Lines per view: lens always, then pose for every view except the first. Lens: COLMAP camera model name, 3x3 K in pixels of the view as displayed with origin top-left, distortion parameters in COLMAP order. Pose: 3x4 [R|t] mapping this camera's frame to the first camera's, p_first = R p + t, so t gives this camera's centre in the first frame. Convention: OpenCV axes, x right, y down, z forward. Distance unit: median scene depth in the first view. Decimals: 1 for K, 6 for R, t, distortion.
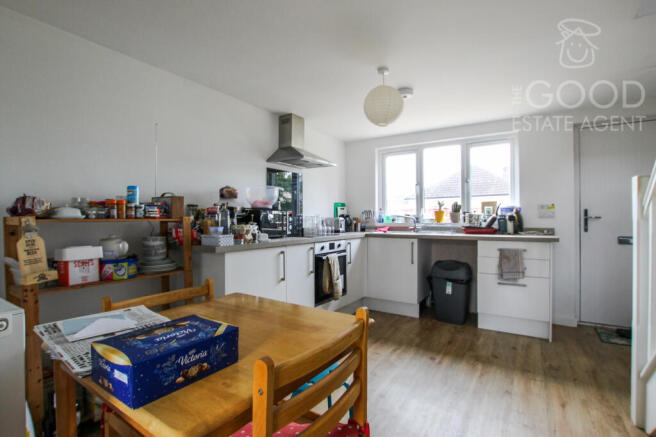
lens RADIAL K [[319.9, 0, 328.0], [0, 319.9, 218.5], [0, 0, 1]] dist [0.000581, 0.000032]
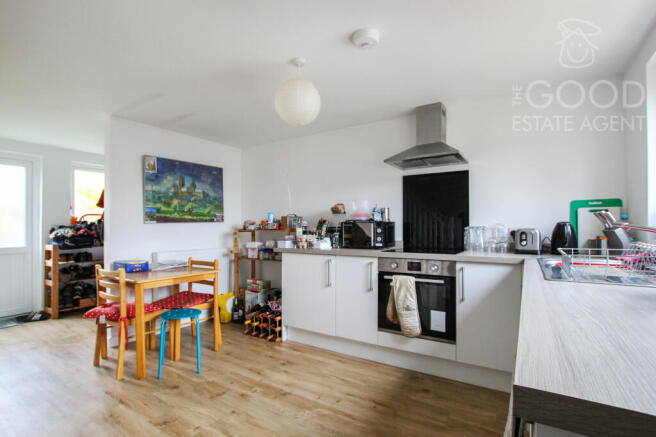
lens RADIAL K [[311.1, 0, 329.9], [0, 311.1, 229.1], [0, 0, 1]] dist [-0.014354, -0.000018]
pose [[-0.009046, 0.001403, -0.999958, 0.823680], [0.003243, 0.999994, 0.001374, -0.004617], [0.999954, -0.003230, -0.009050, 0.885855]]
